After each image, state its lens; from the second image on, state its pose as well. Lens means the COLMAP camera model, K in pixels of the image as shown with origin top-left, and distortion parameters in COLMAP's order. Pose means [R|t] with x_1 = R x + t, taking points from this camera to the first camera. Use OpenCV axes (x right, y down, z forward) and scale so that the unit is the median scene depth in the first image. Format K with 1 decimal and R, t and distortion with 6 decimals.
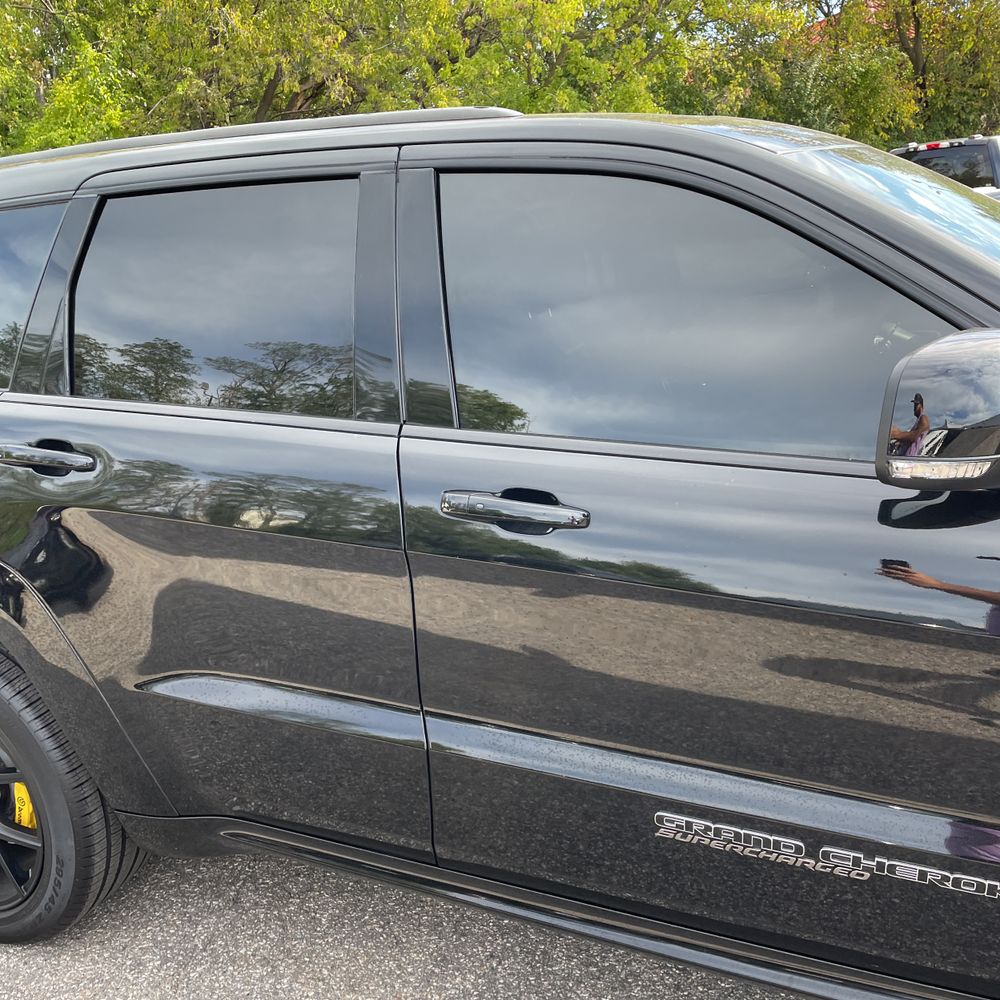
lens RADIAL K [[975.9, 0, 500.0], [0, 975.9, 500.0], [0, 0, 1]] dist [0.105060, -0.152153]
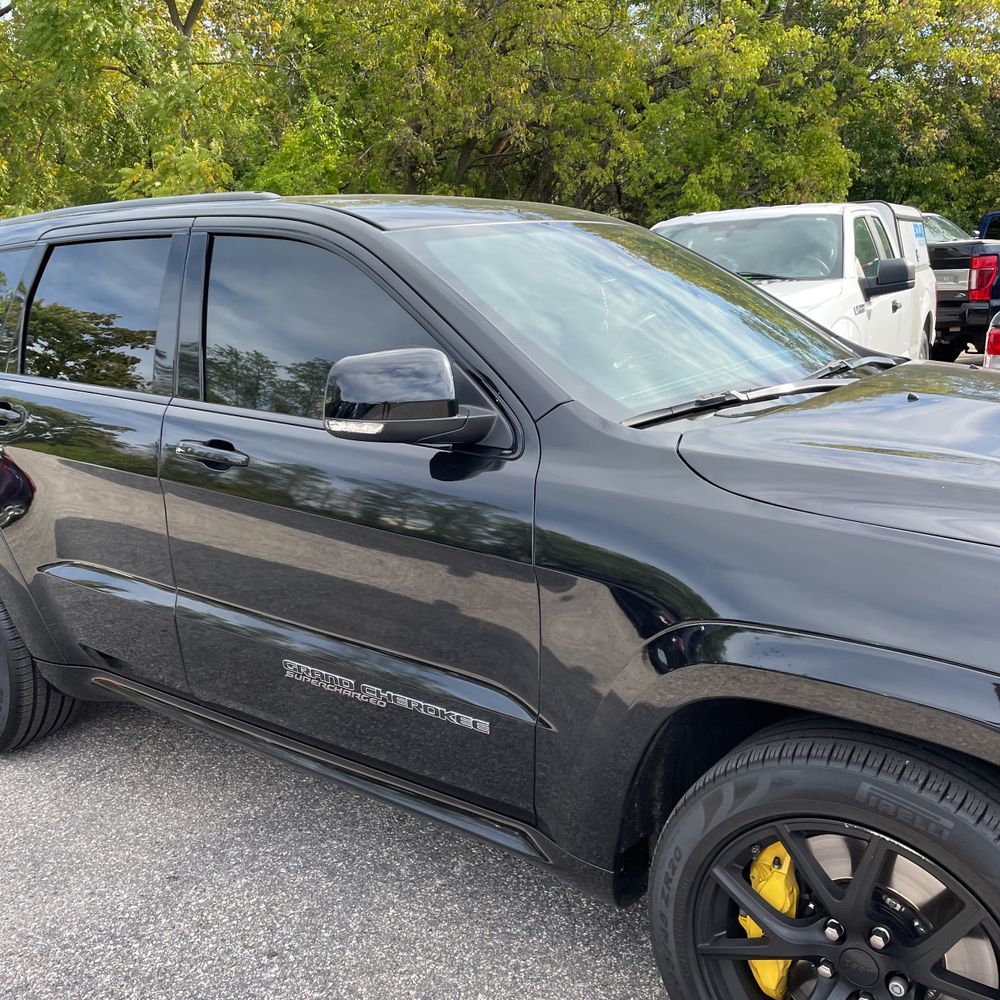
lens RADIAL K [[989.1, 0, 500.3], [0, 989.1, 495.3], [0, 0, 1]] dist [0.007933, 0.054161]
pose [[0.976668, 0.068074, -0.203681, 0.089234], [-0.076074, 0.996598, -0.031701, 0.010417], [0.200830, 0.046456, 0.978524, -0.048839]]
